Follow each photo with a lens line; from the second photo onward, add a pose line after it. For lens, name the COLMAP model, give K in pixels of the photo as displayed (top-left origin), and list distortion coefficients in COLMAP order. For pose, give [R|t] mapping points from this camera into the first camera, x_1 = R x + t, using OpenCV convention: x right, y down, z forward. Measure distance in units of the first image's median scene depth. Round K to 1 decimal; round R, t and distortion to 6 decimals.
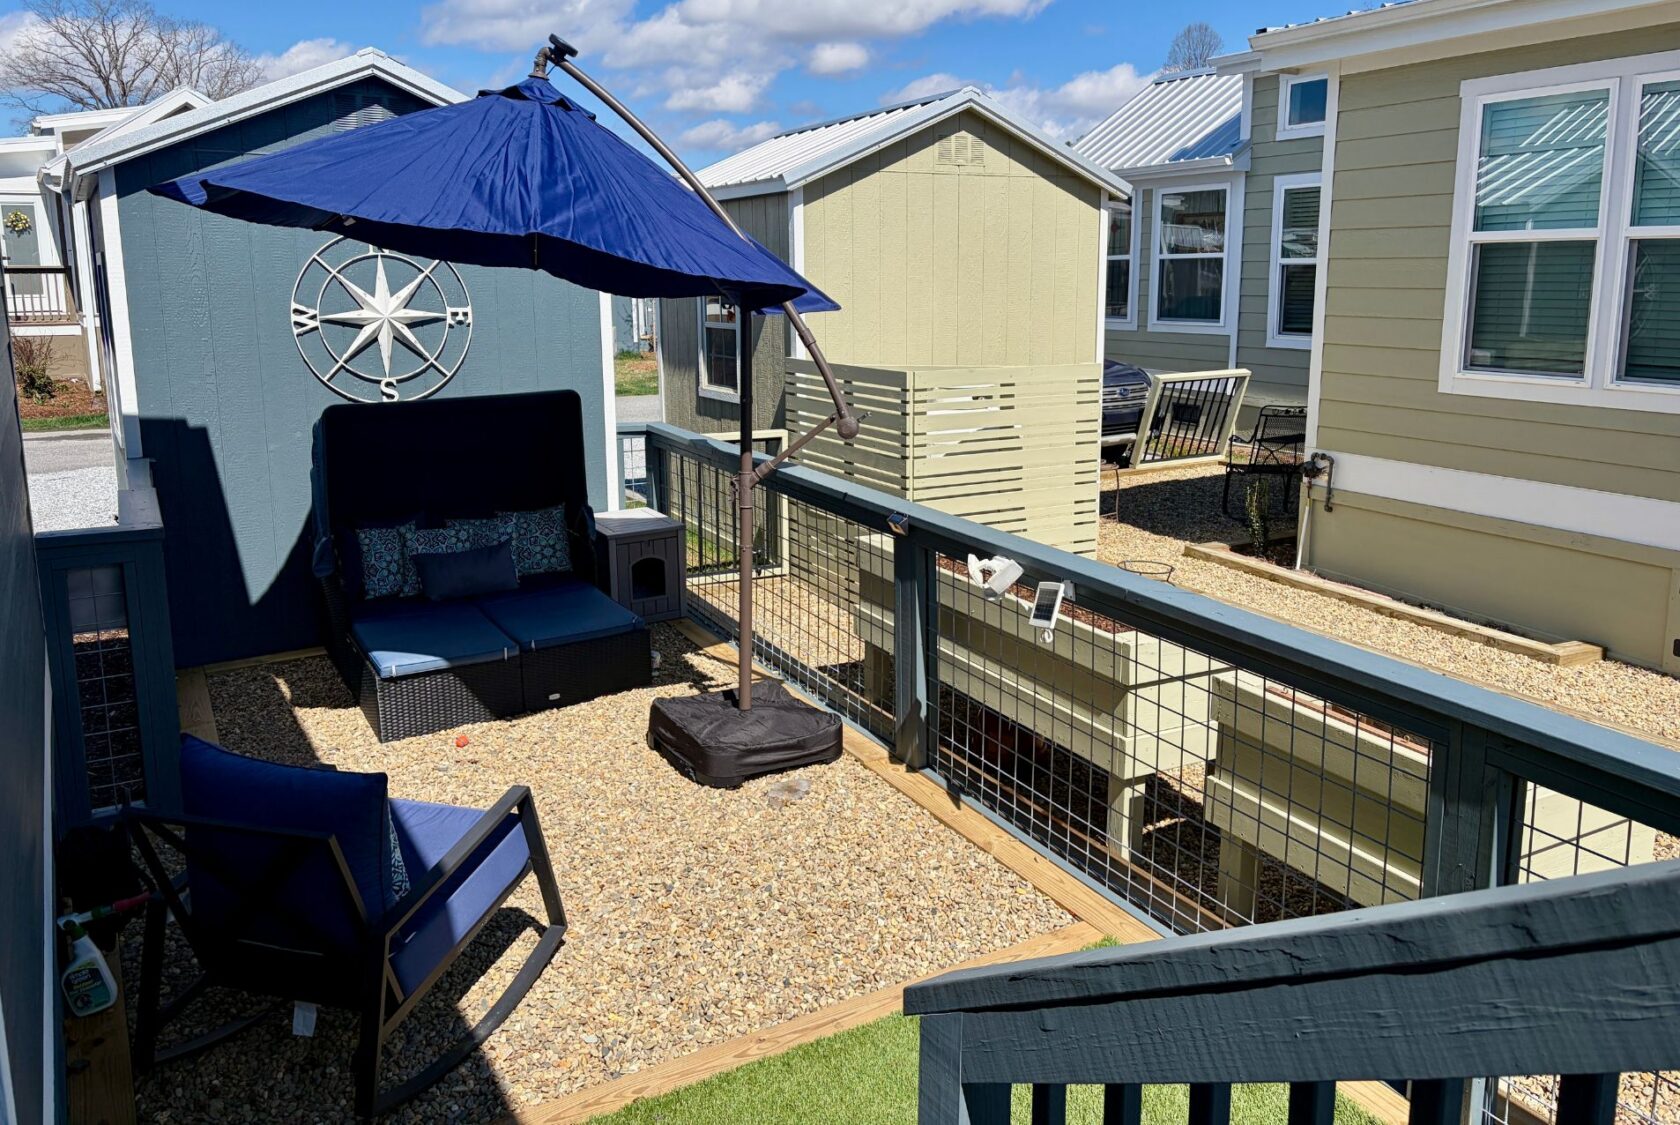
lens RADIAL K [[1235.4, 0, 834.8], [0, 1235.4, 484.9], [0, 0, 1]] dist [0.011178, 0.003359]
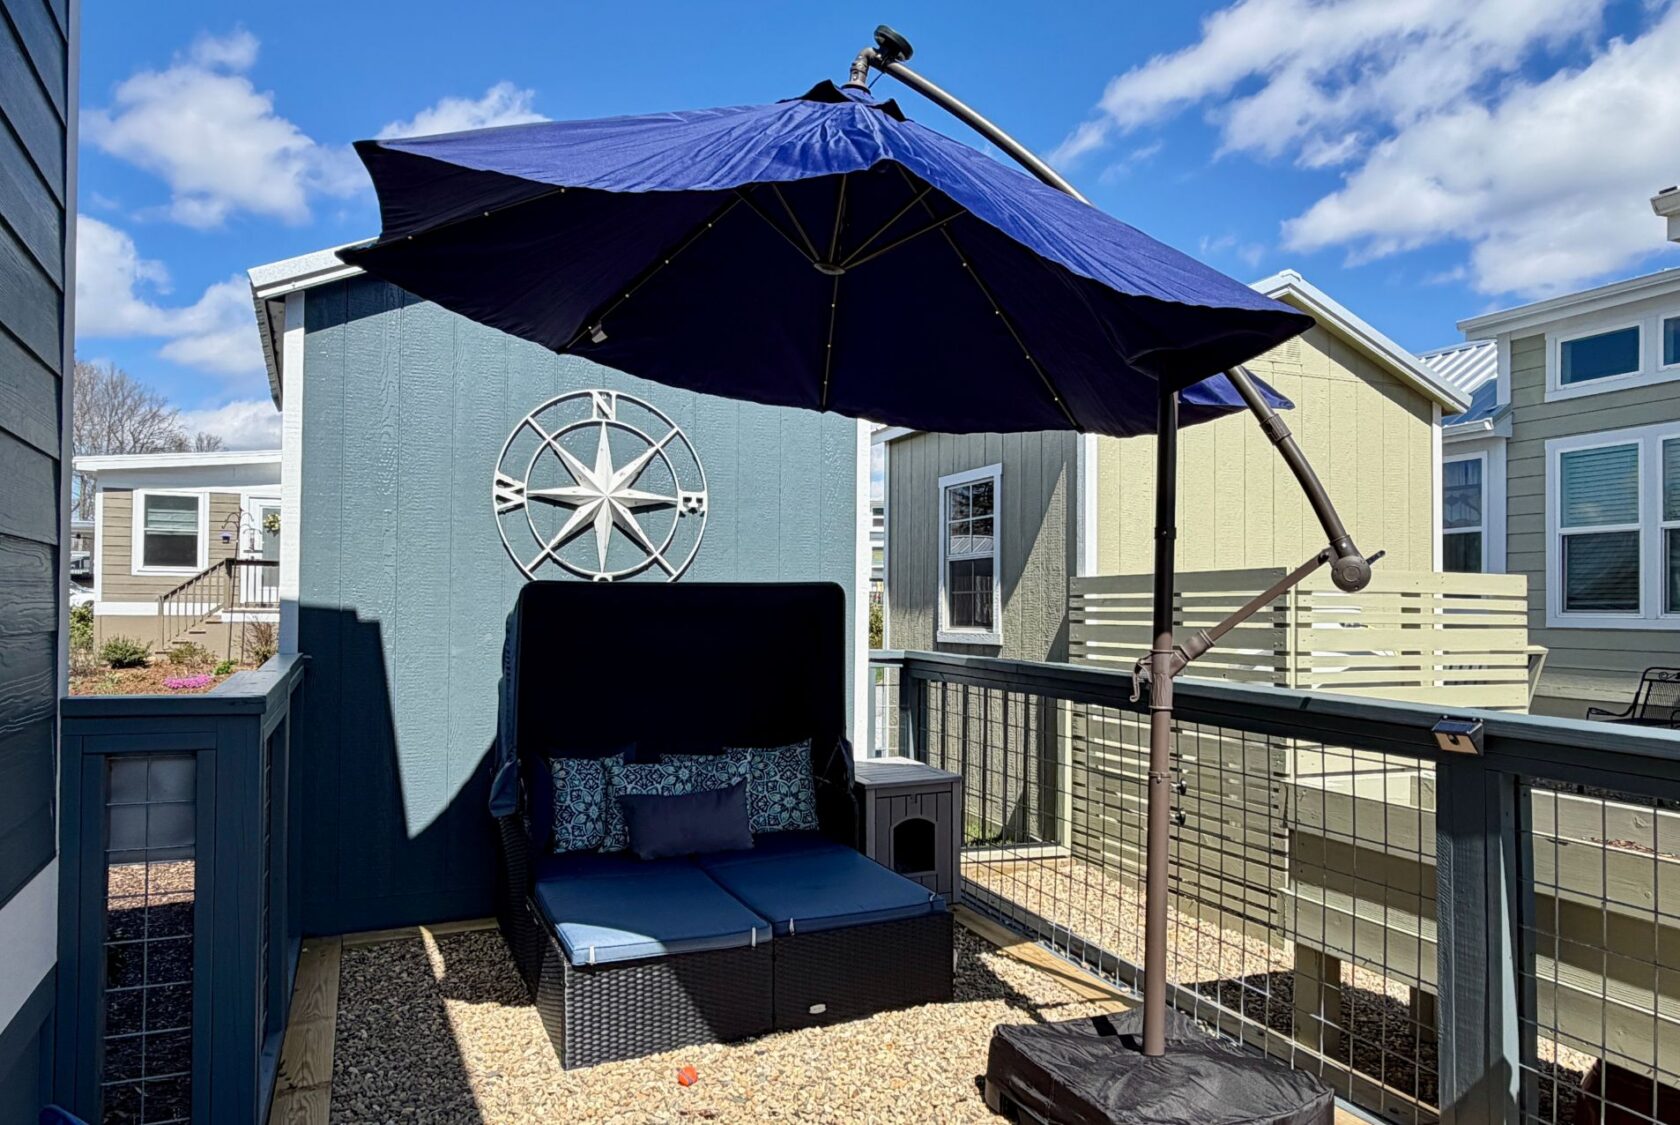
lens RADIAL K [[1162.9, 0, 840.0], [0, 1162.9, 562.5], [0, 0, 1]] dist [0.000528, 0.003478]
pose [[0.992156, 0.010926, -0.124525, -0.120785], [-0.034693, 0.981106, -0.190335, 0.046942], [0.120092, 0.193162, 0.973790, 0.298862]]
